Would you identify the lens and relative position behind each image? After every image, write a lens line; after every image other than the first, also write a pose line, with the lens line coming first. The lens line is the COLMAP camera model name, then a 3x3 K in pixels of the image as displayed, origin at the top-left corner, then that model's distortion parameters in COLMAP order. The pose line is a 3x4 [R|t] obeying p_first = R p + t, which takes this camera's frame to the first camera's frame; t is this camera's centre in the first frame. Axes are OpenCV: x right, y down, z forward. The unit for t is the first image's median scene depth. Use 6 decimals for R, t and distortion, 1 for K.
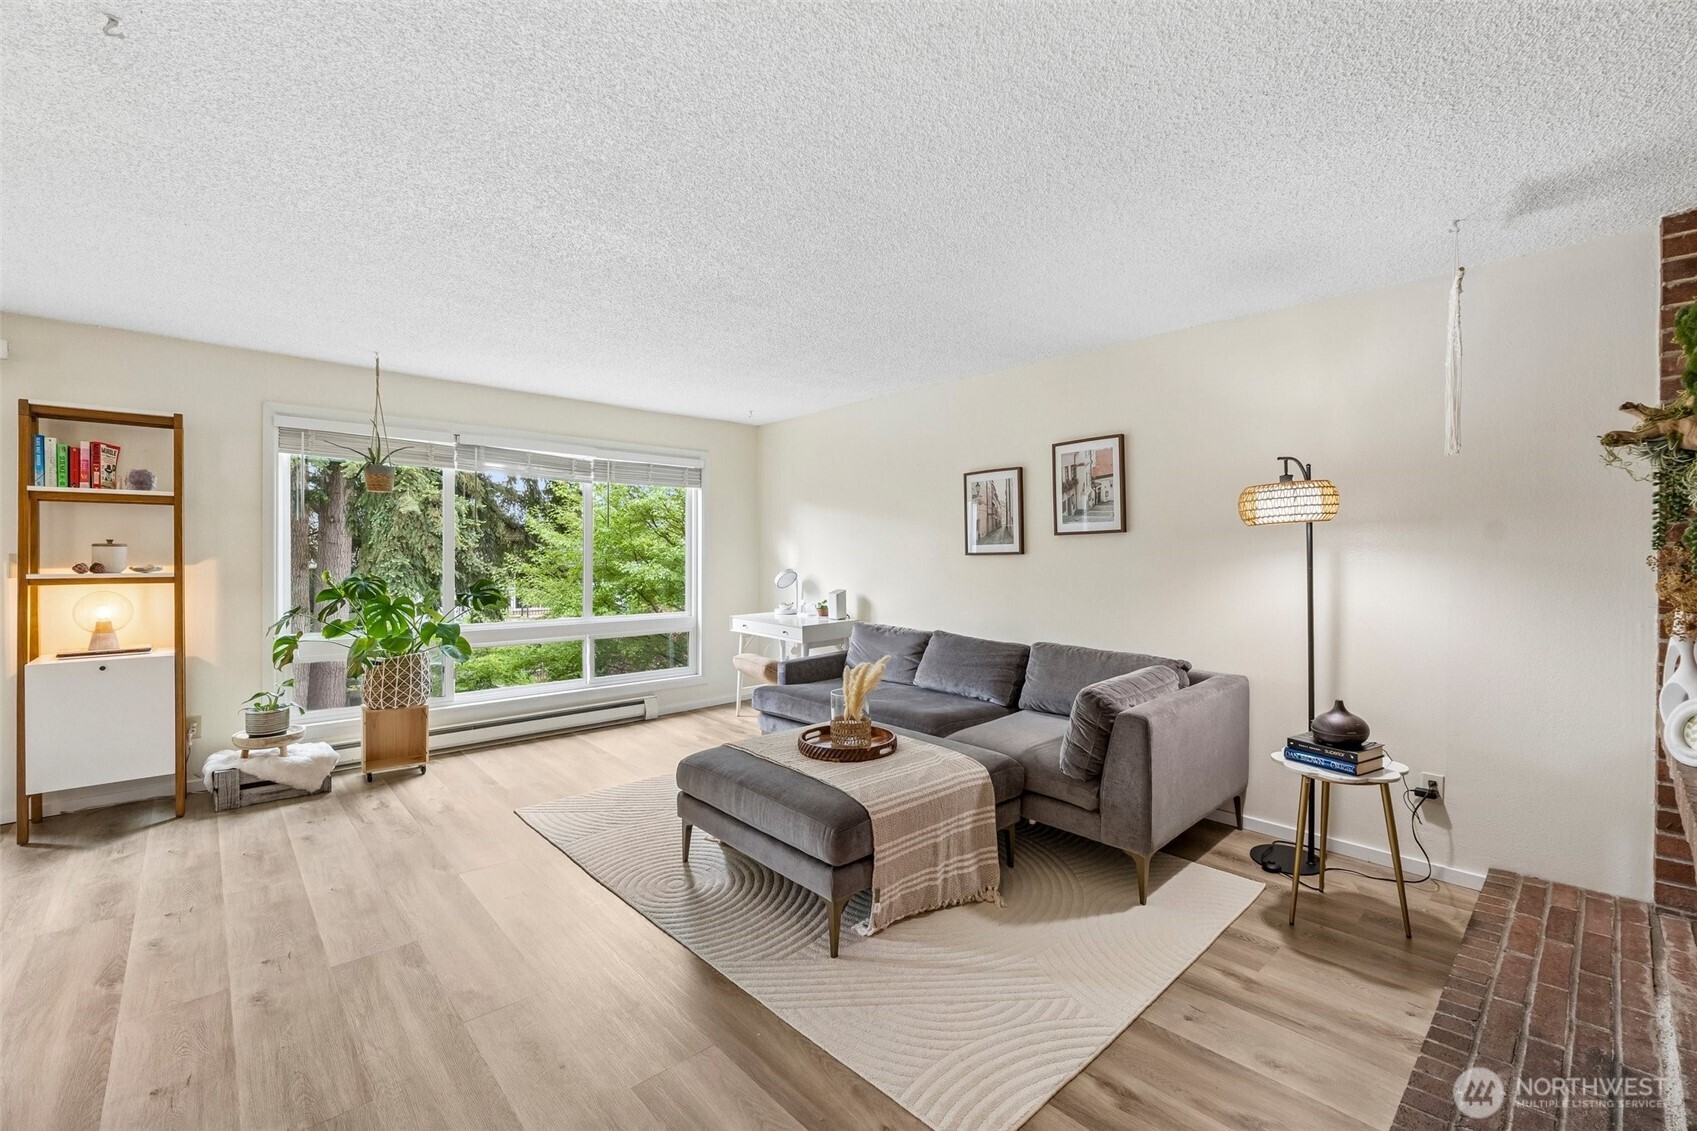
lens RADIAL K [[718.5, 0, 865.6], [0, 718.5, 558.1], [0, 0, 1]] dist [-0.004813, -0.000478]
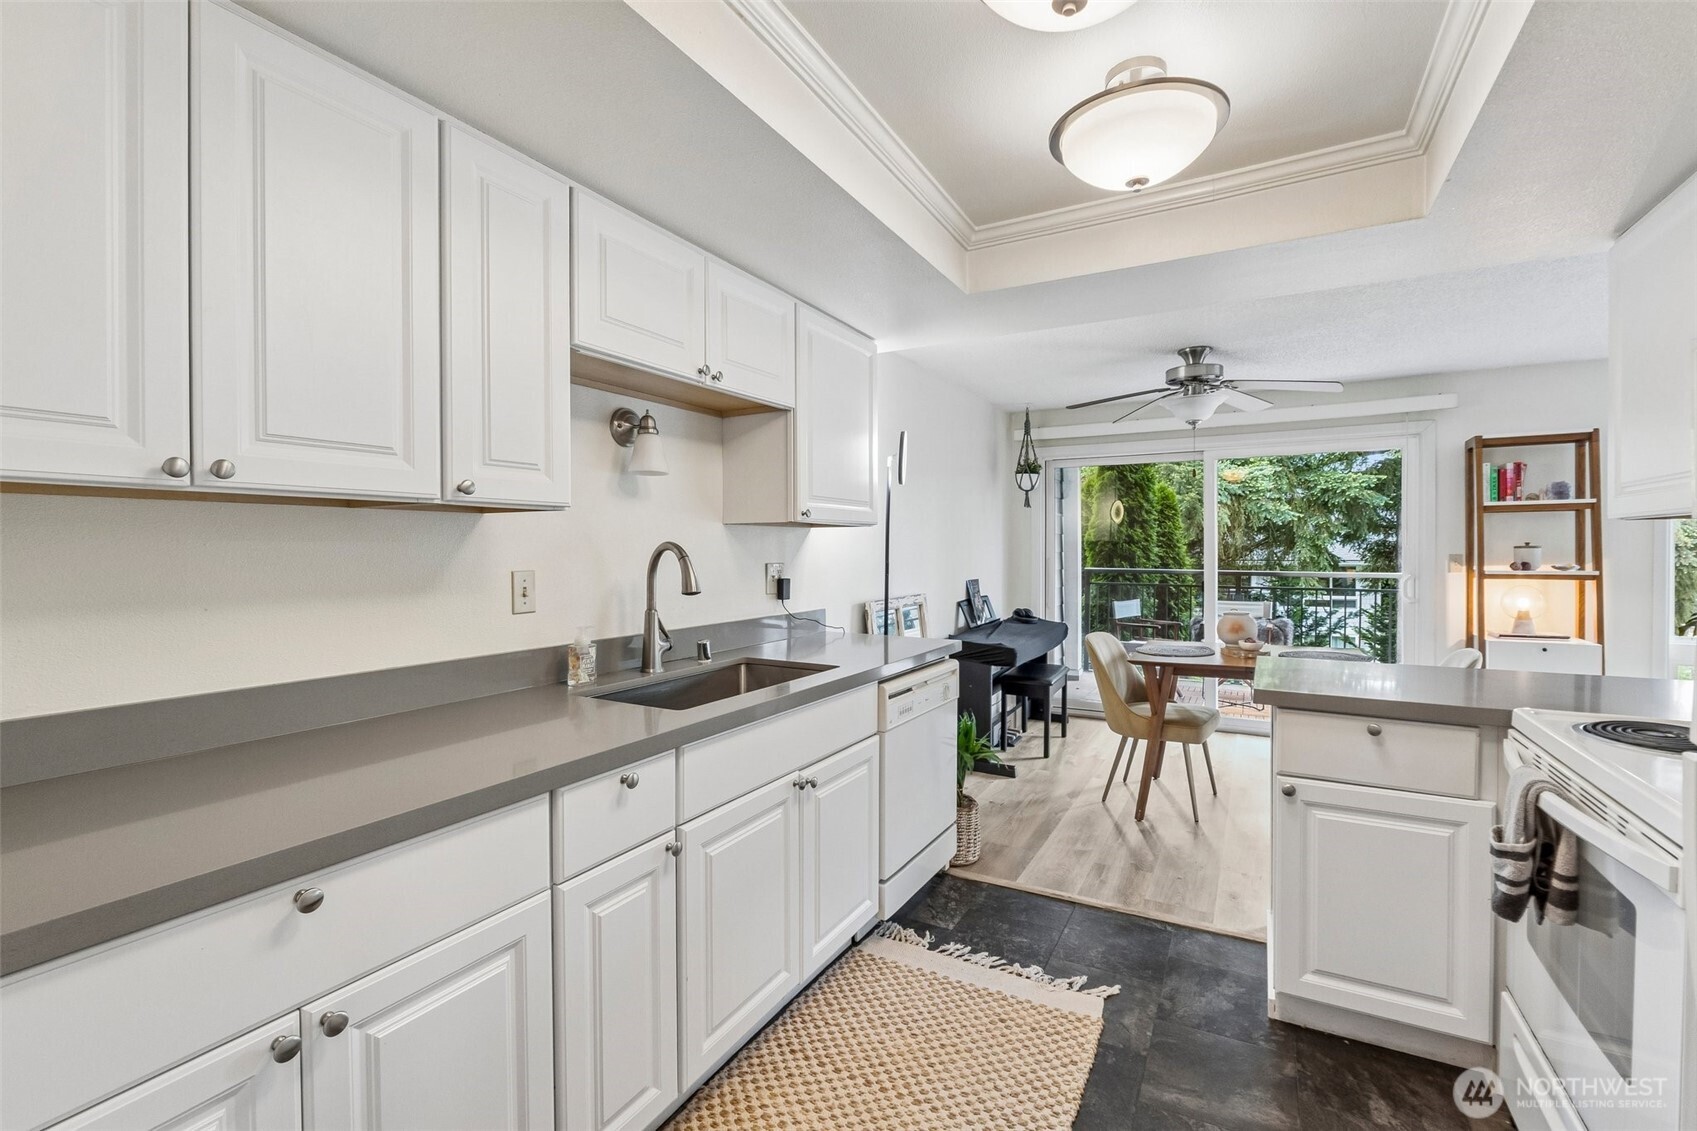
lens RADIAL K [[730.1, 0, 854.7], [0, 730.1, 556.0], [0, 0, 1]] dist [-0.003817, -0.000621]
pose [[0.306117, 0.002047, -0.951992, -0.243702], [-0.001865, 0.999997, 0.001551, -0.003050], [0.951992, 0.001301, 0.306120, -0.447225]]
